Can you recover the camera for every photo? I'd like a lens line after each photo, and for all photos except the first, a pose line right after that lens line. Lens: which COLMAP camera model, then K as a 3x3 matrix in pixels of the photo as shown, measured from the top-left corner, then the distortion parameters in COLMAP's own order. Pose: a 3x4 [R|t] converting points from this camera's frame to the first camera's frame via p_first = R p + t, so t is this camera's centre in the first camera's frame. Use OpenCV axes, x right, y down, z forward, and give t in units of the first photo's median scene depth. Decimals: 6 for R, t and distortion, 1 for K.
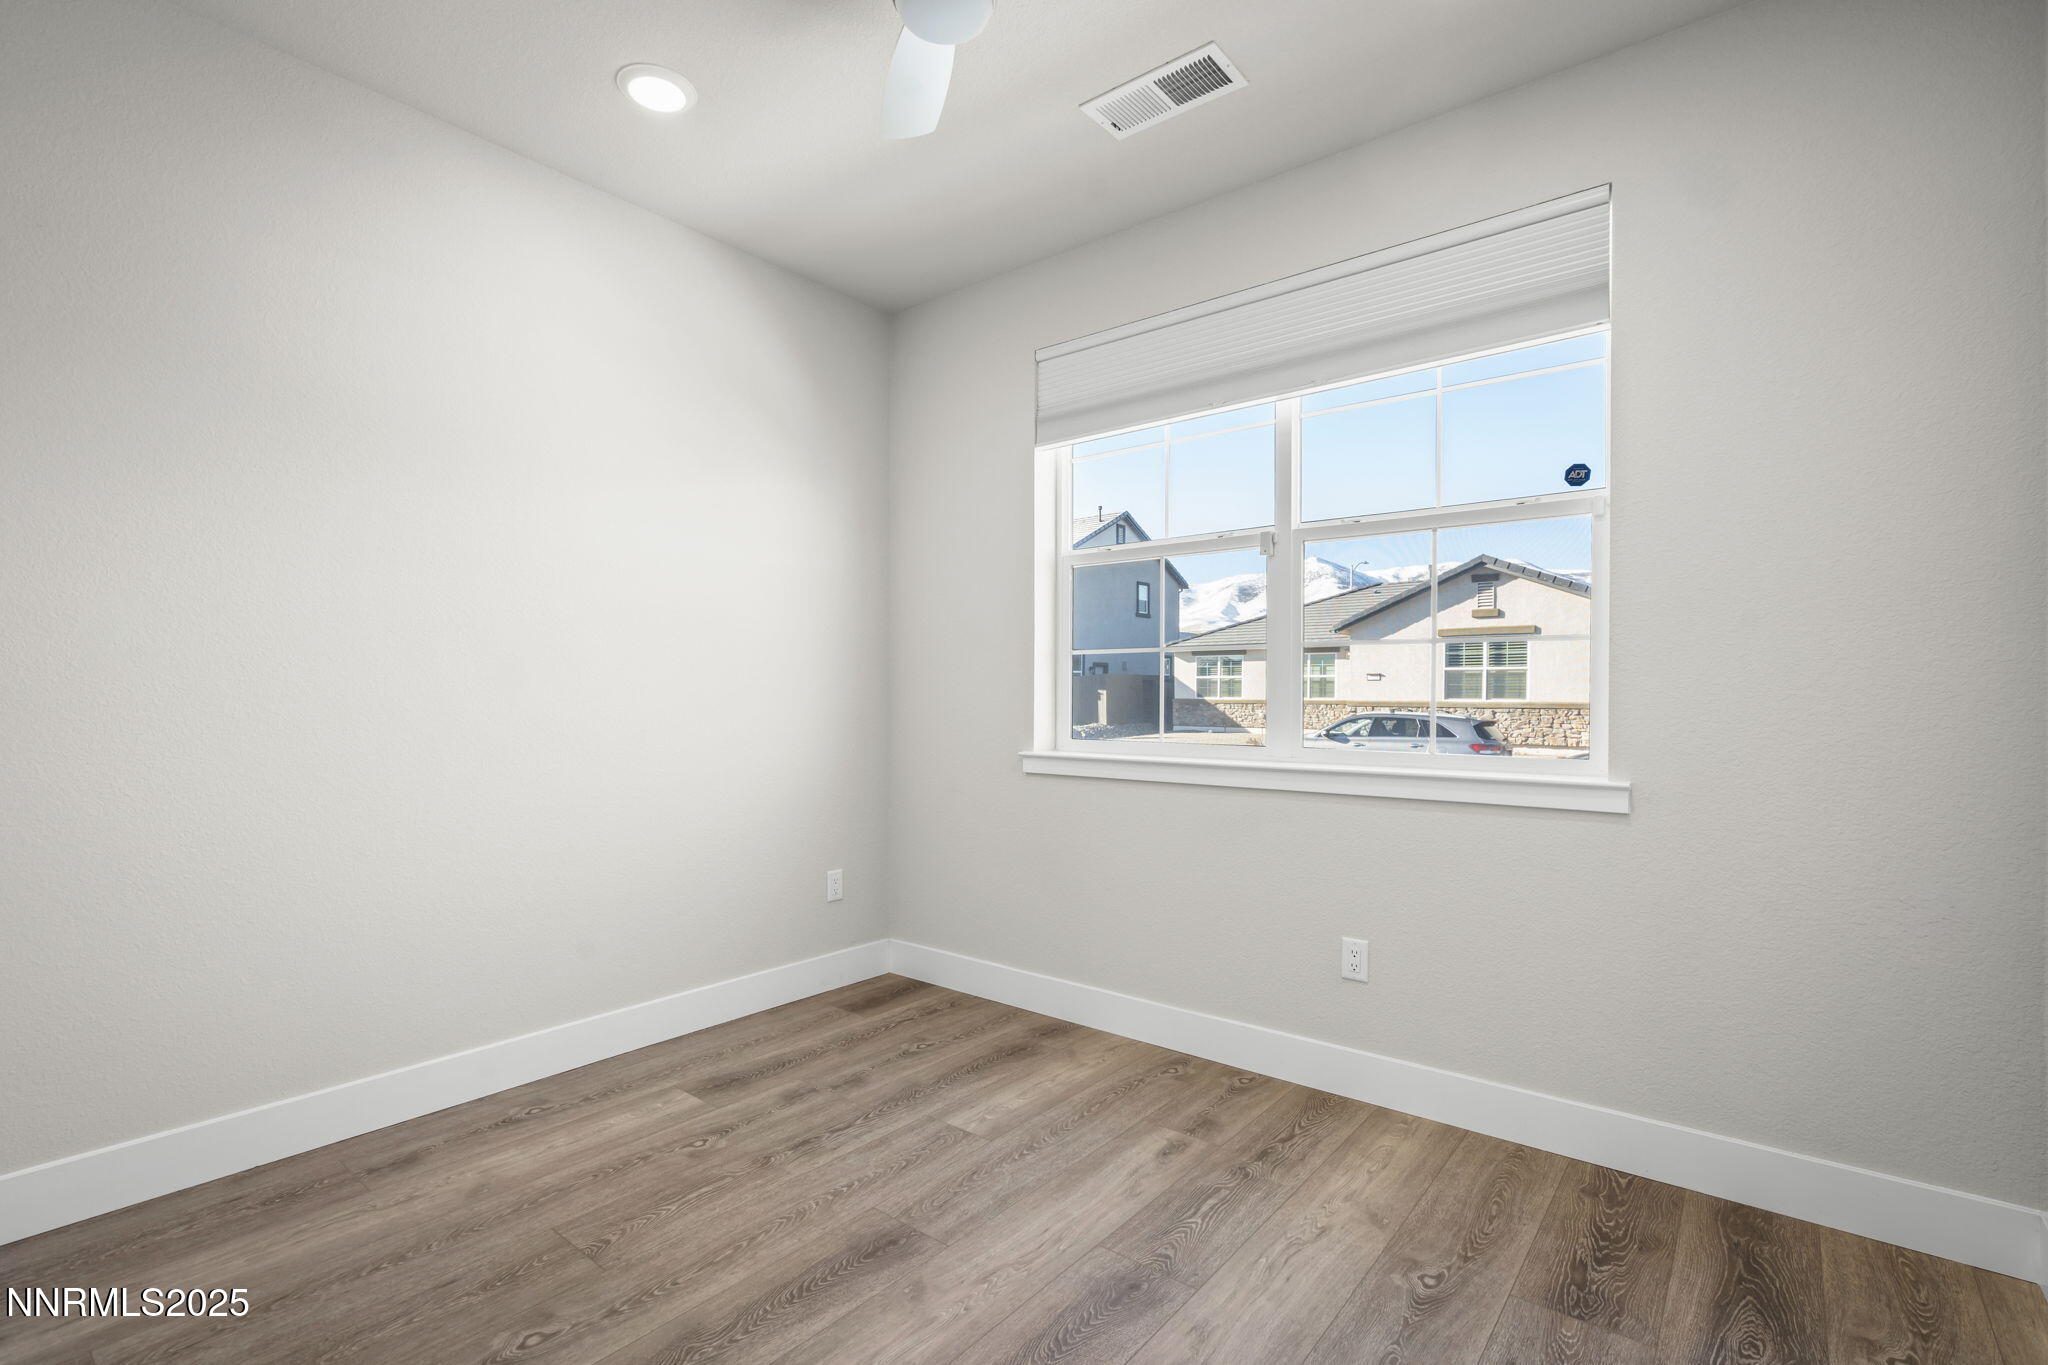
lens RADIAL K [[902.9, 0, 1029.1], [0, 902.9, 720.1], [0, 0, 1]] dist [0.019118, -0.000169]
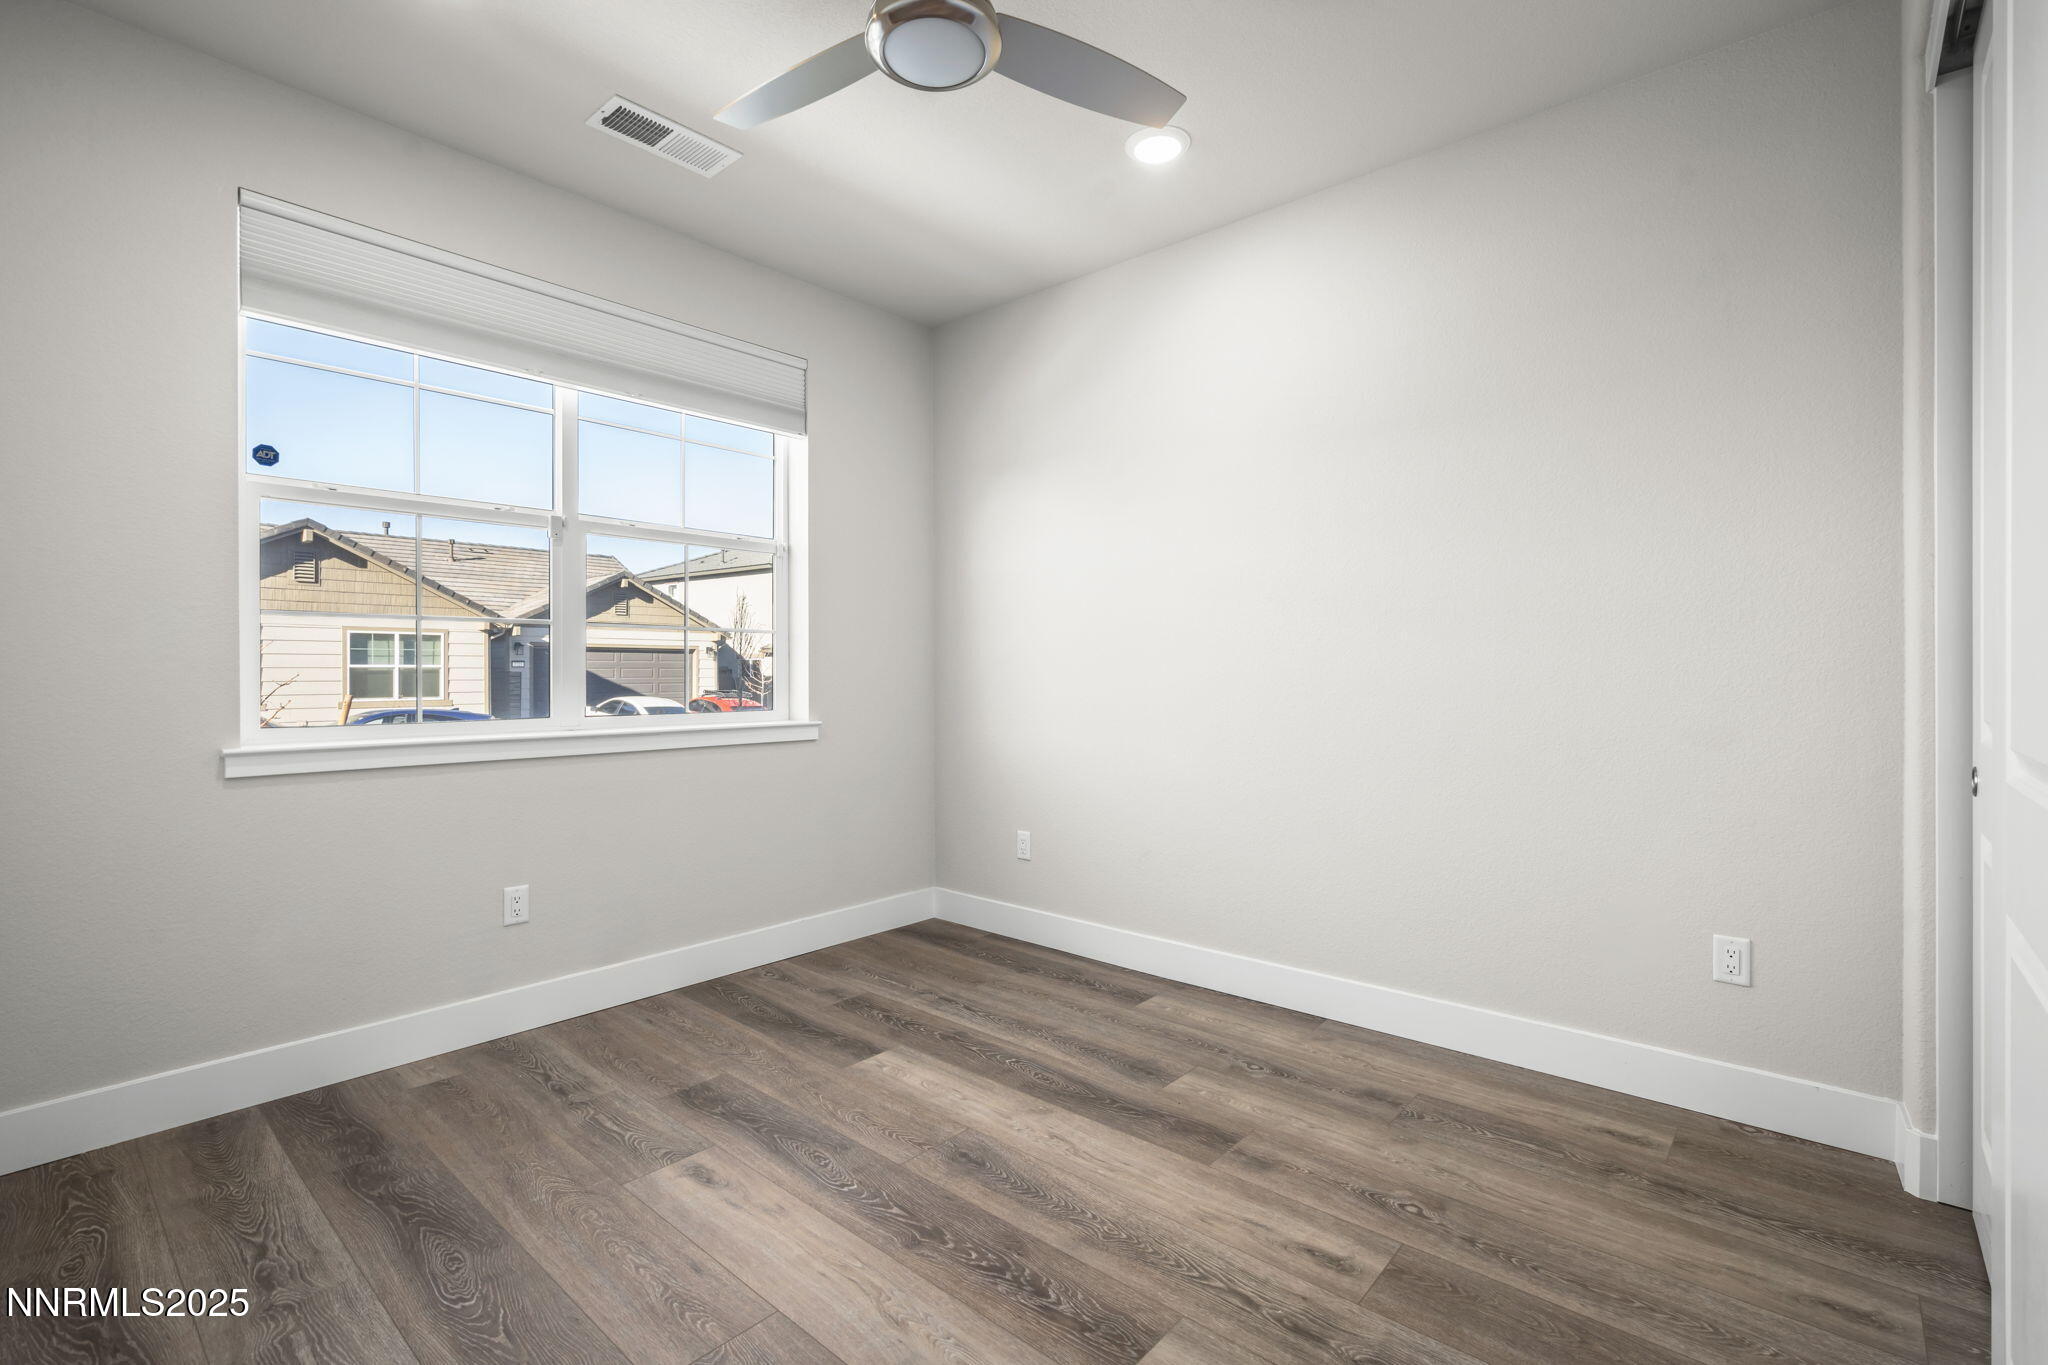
lens RADIAL K [[917.0, 0, 1007.1], [0, 917.0, 685.1], [0, 0, 1]] dist [-0.002592, -0.000212]
pose [[0.043777, -0.007642, 0.999012, -0.438930], [0.041452, 0.999124, 0.005827, -0.016472], [-0.998181, 0.041156, 0.044056, 0.328052]]
